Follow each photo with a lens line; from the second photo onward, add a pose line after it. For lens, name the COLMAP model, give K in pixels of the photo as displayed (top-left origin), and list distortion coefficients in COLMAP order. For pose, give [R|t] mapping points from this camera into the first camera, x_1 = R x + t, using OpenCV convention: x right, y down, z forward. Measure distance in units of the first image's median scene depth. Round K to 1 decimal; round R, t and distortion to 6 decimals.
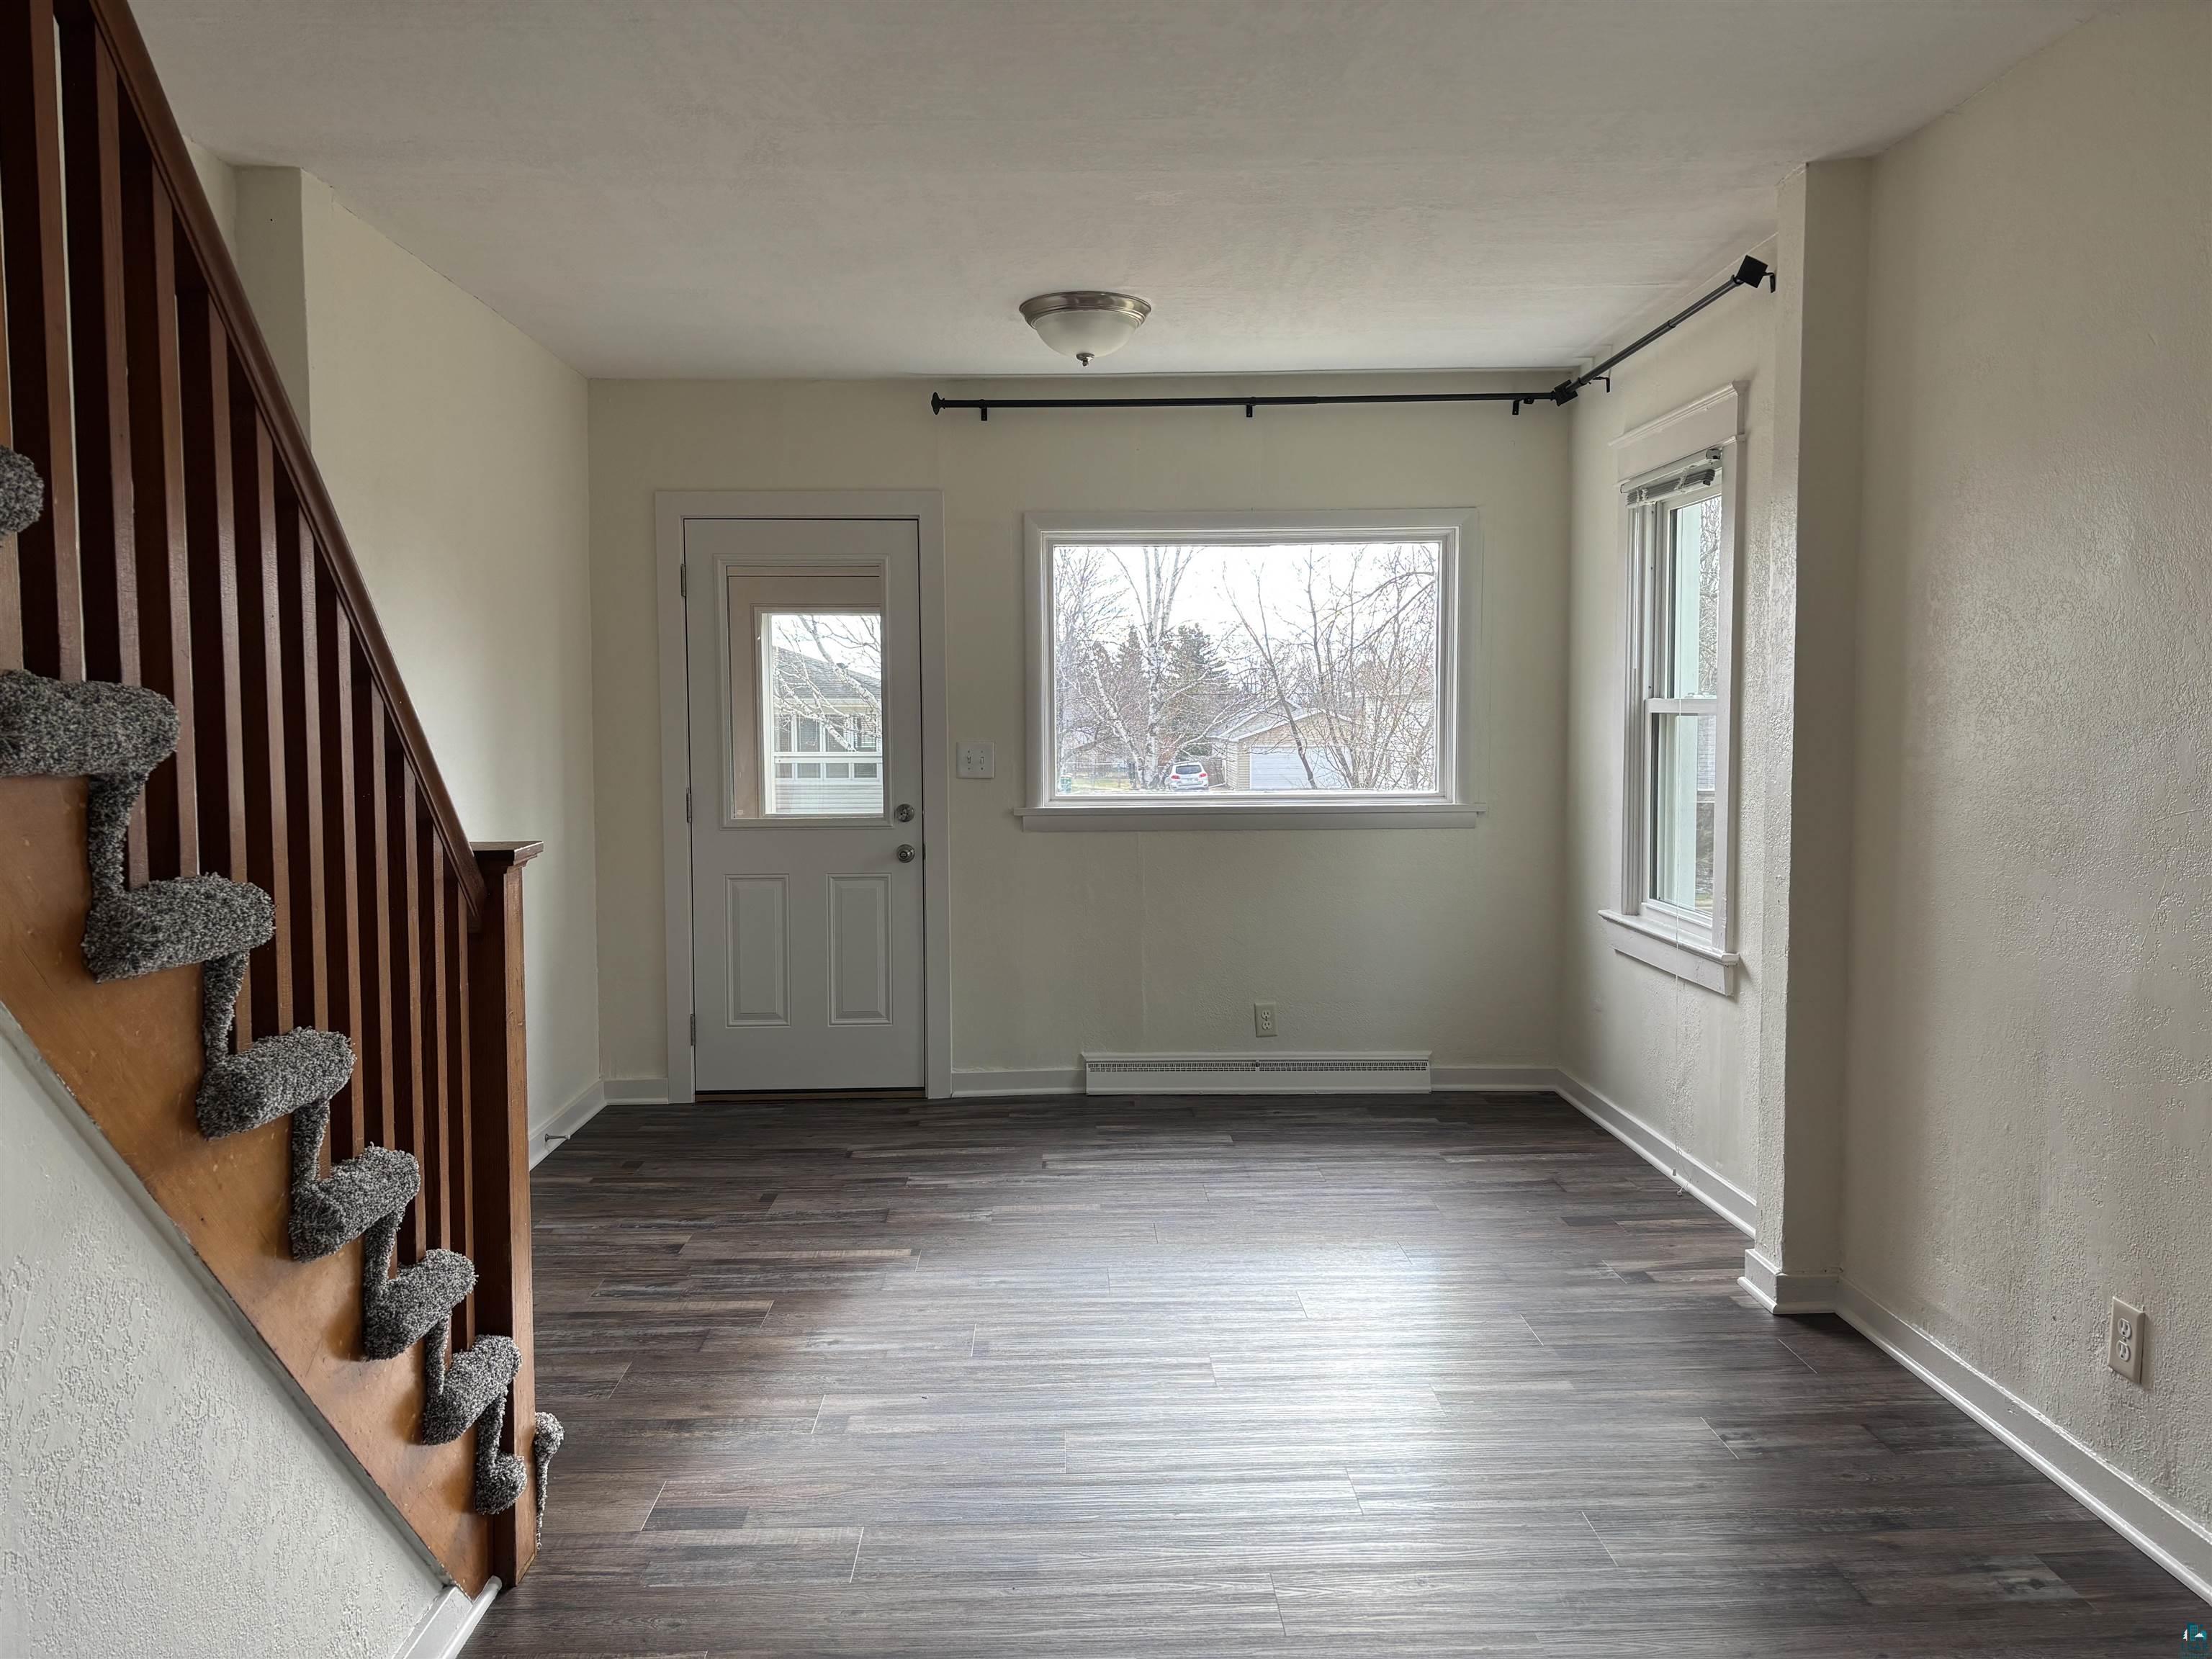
lens RADIAL K [[1670.1, 0, 1113.9], [0, 1670.1, 807.8], [0, 0, 1]] dist [0.063232, -0.066137]
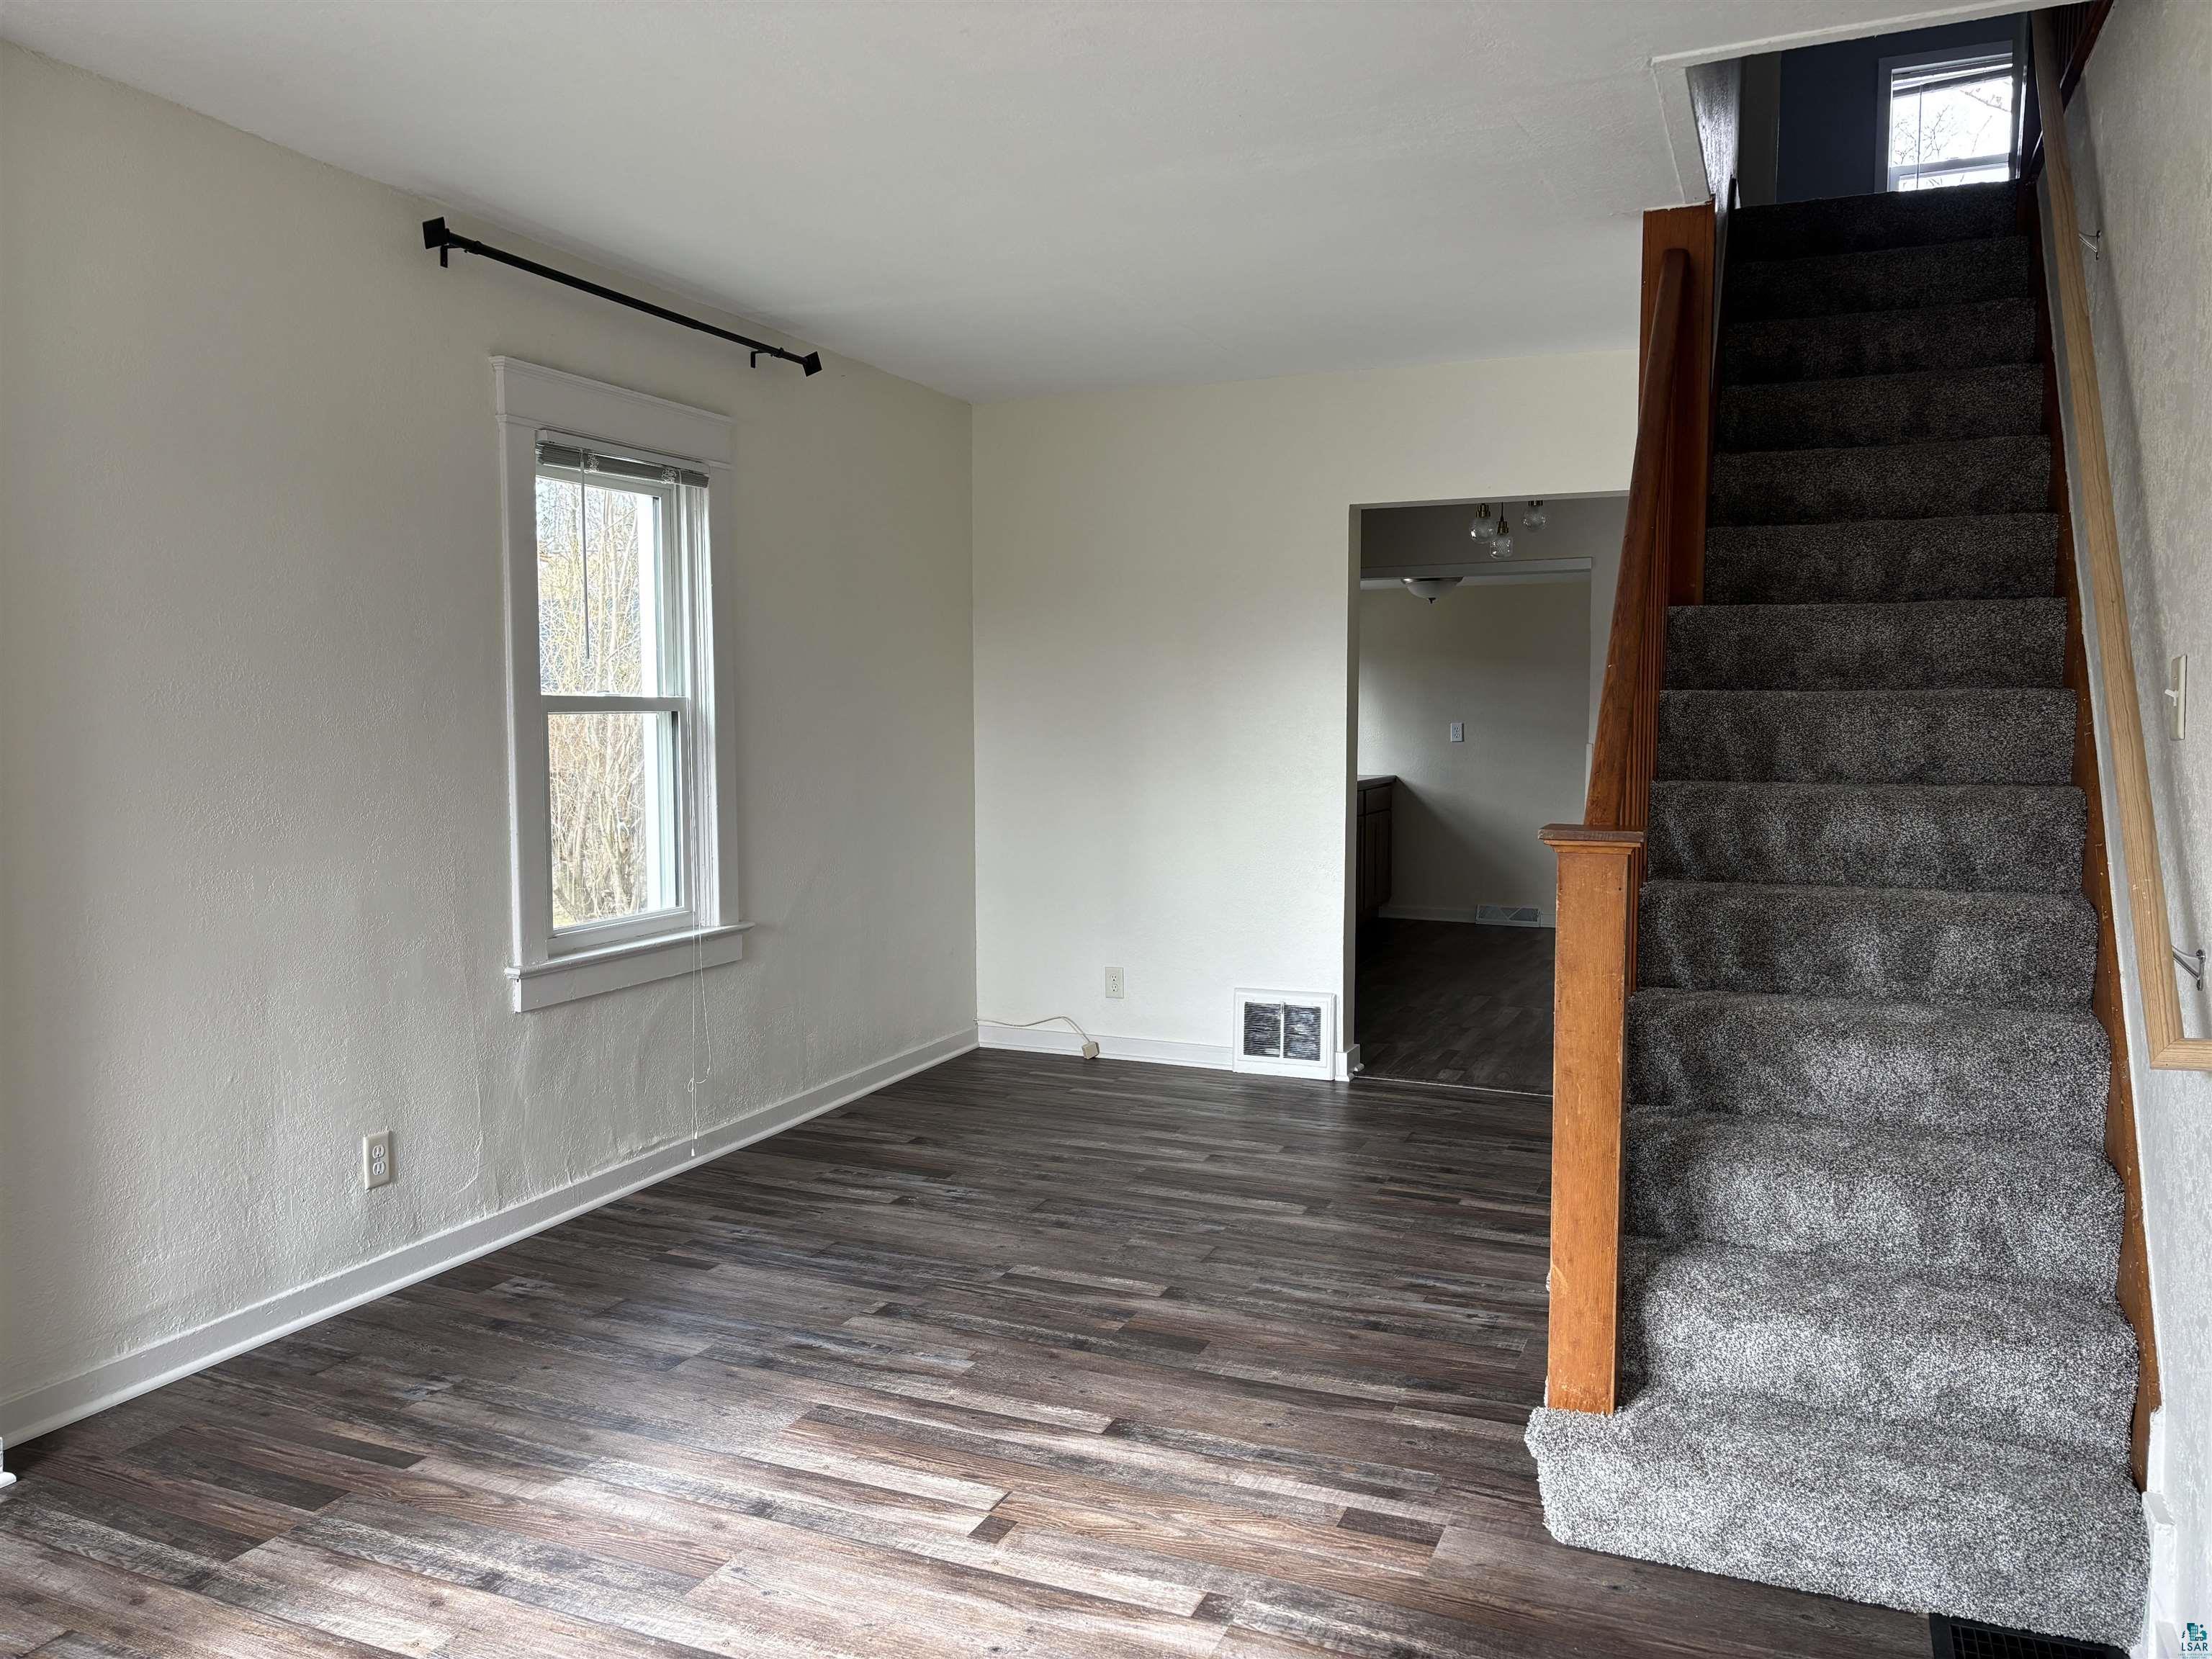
lens RADIAL K [[1670.1, 0, 1085.8], [0, 1670.1, 827.7], [0, 0, 1]] dist [0.063232, -0.066137]
pose [[-0.905398, -0.023989, 0.423885, -0.293263], [0.028626, 0.992681, 0.117323, -0.059079], [-0.423597, 0.118359, -0.898085, 1.136171]]
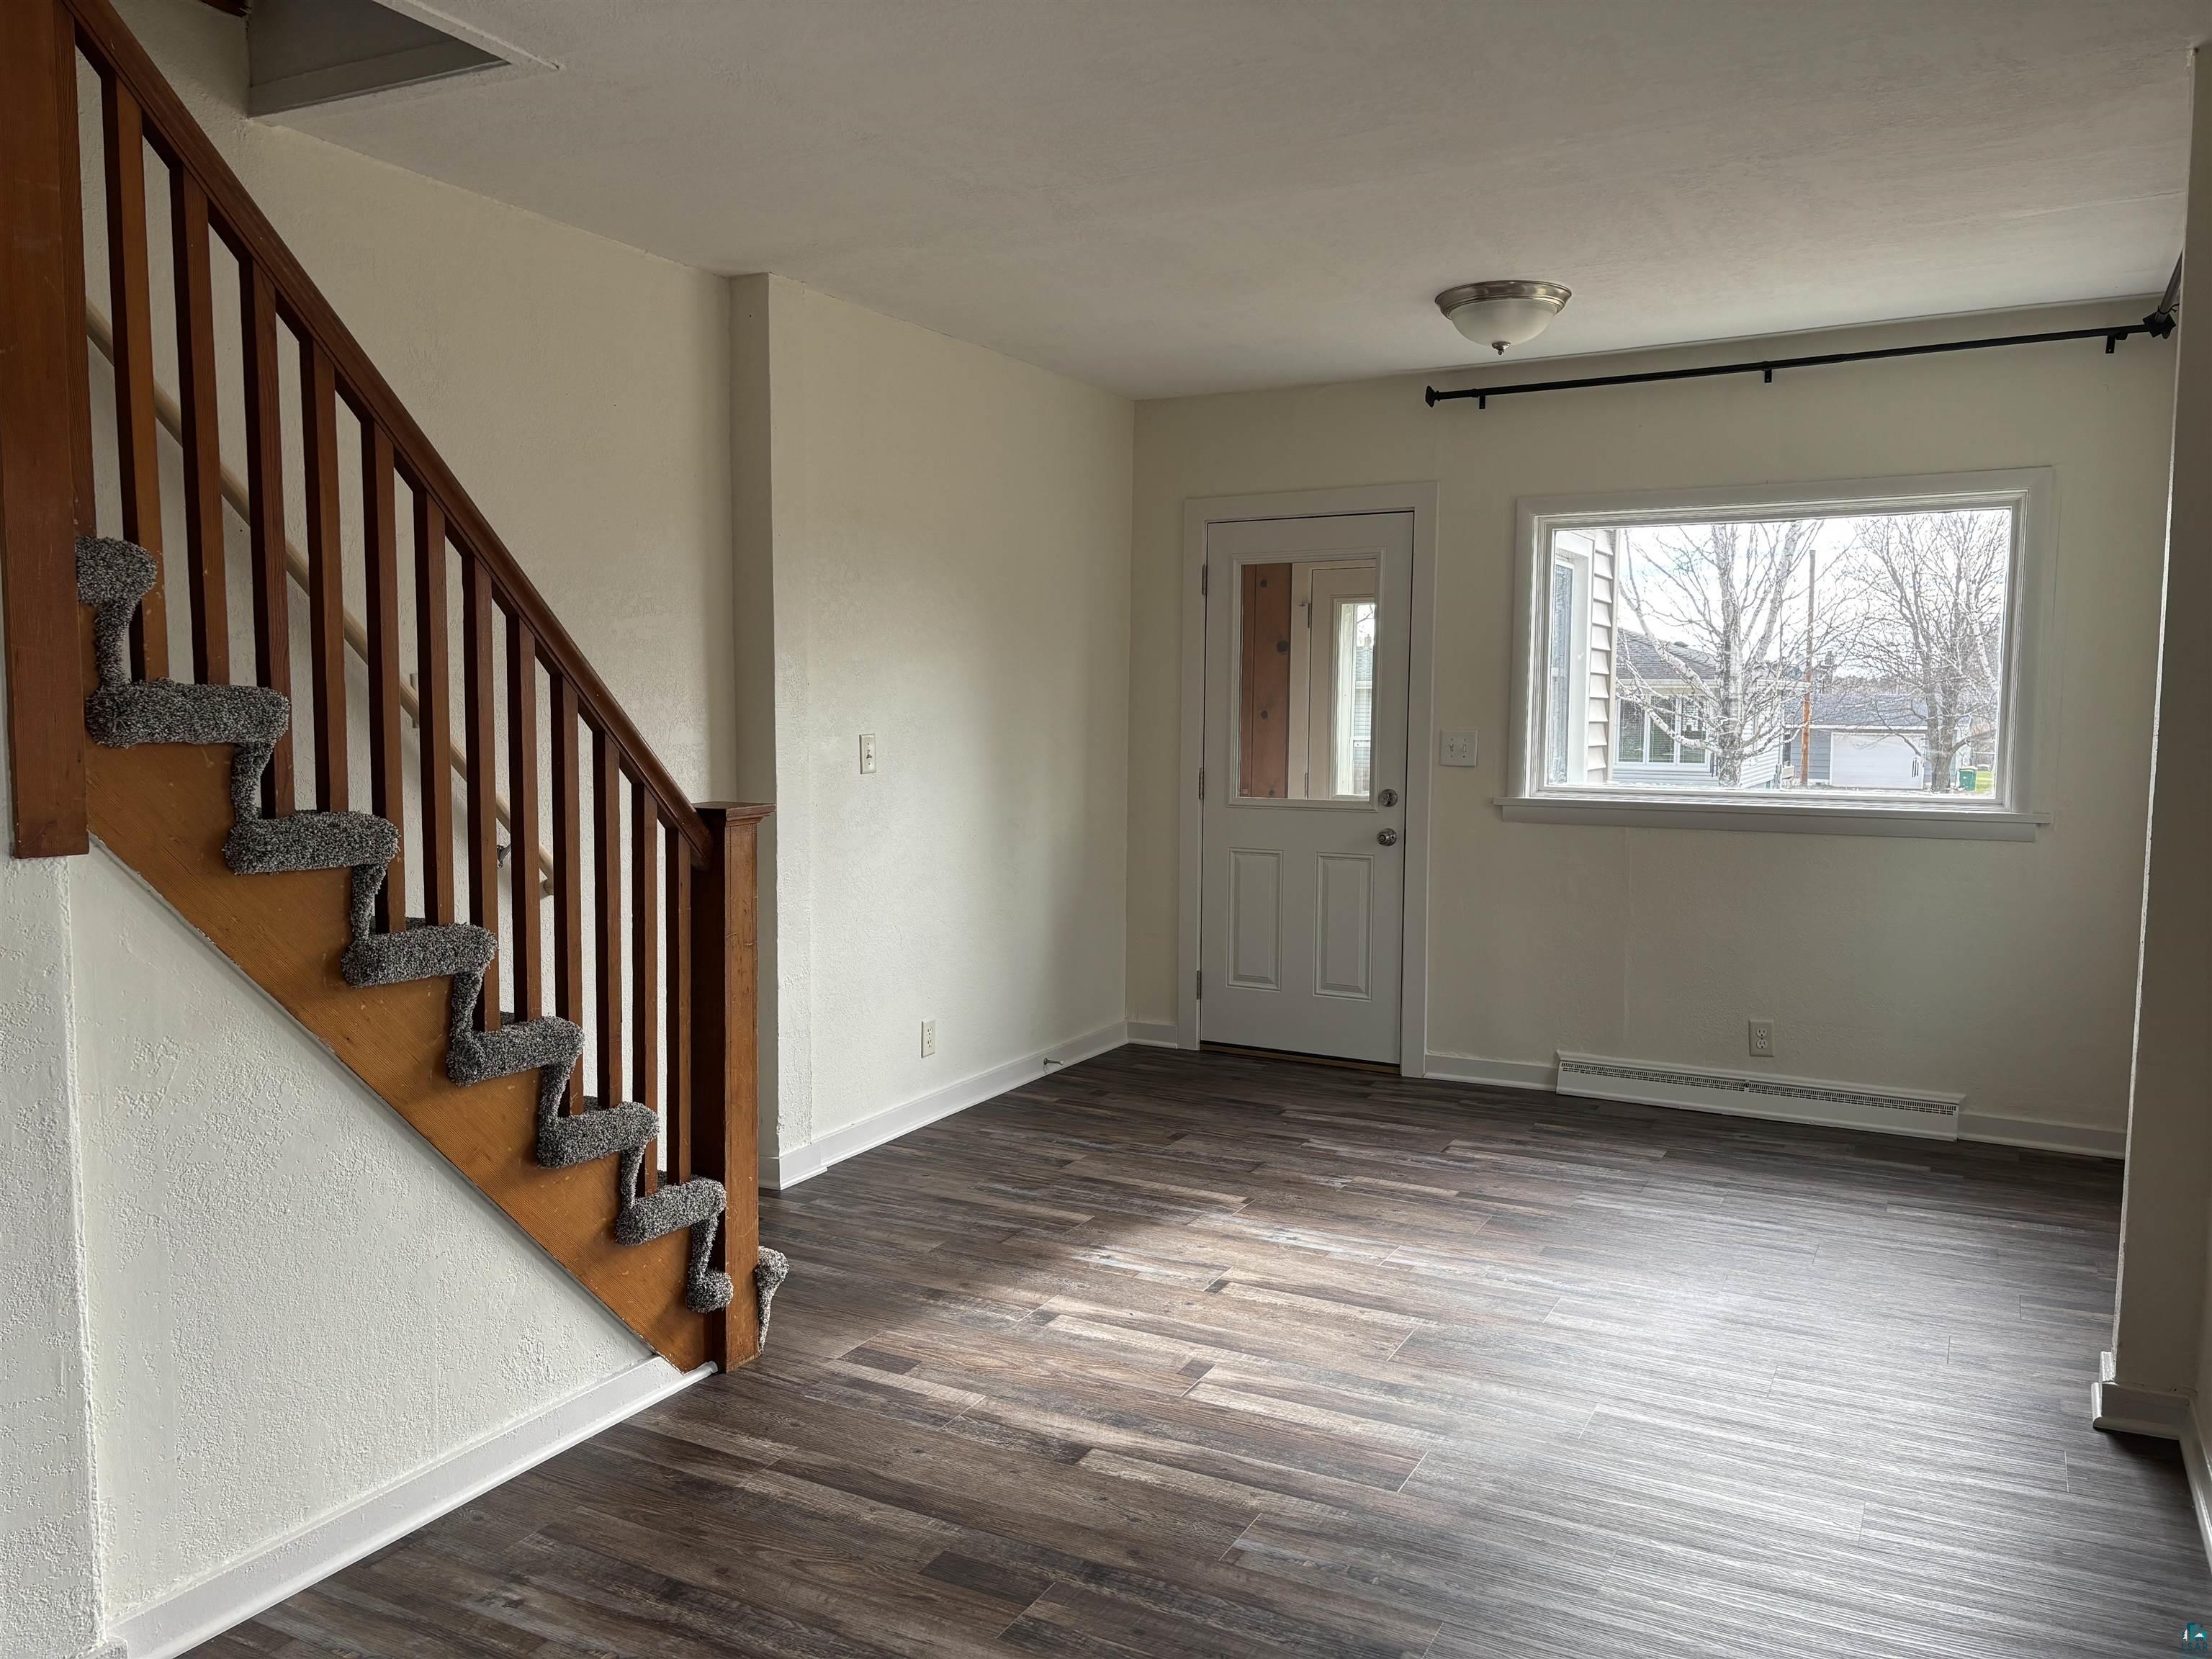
lens RADIAL K [[1670.1, 0, 1092.2], [0, 1670.1, 830.6], [0, 0, 1]] dist [0.063232, -0.066137]
pose [[0.866857, 0.052049, -0.495832, 0.282924], [-0.039220, 0.998573, 0.036255, -0.008342], [0.497011, -0.011981, 0.867661, 0.011853]]
